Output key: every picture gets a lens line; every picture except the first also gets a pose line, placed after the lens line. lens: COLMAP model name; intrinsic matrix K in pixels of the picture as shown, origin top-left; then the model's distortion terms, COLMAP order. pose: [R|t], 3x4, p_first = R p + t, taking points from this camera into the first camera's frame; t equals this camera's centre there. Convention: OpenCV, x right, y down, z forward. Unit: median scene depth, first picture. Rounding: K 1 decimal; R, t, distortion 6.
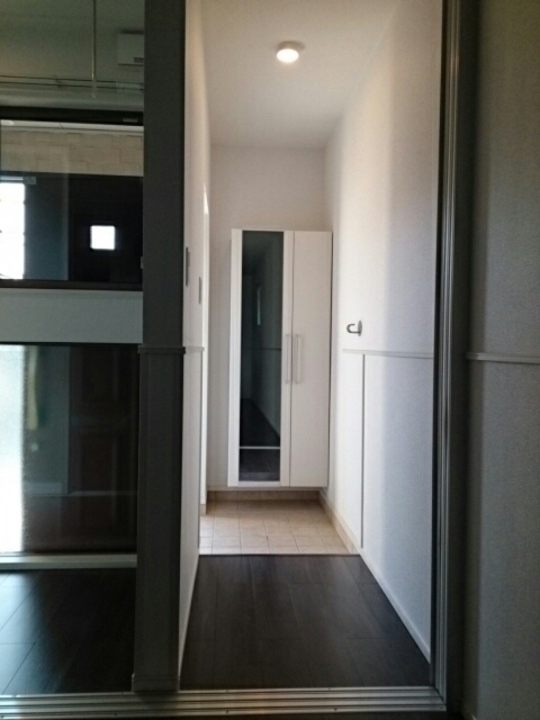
lens RADIAL K [[560.2, 0, 270.3], [0, 560.2, 361.1], [0, 0, 1]] dist [-0.001080, 0.001493]
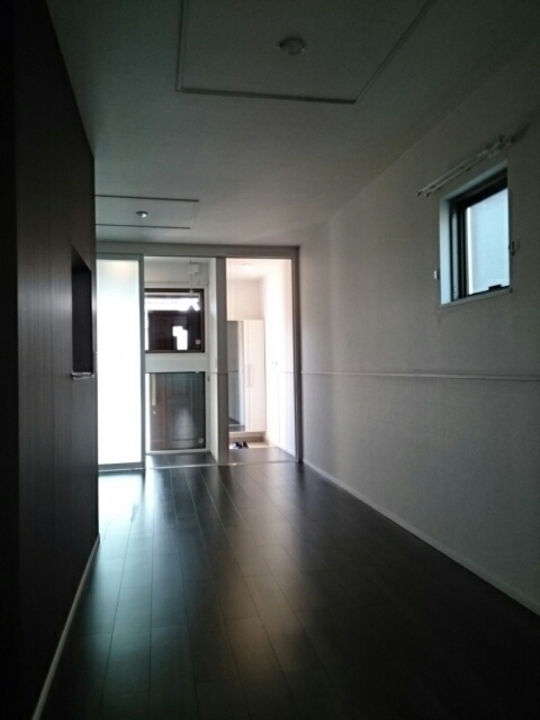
lens RADIAL K [[560.2, 0, 270.2], [0, 560.2, 360.5], [0, 0, 1]] dist [-0.001080, 0.001493]
pose [[0.992313, -0.030079, 0.120040, -0.210157], [0.034144, 0.998906, -0.031954, 0.013986], [-0.118948, 0.035807, 0.992255, -1.836239]]
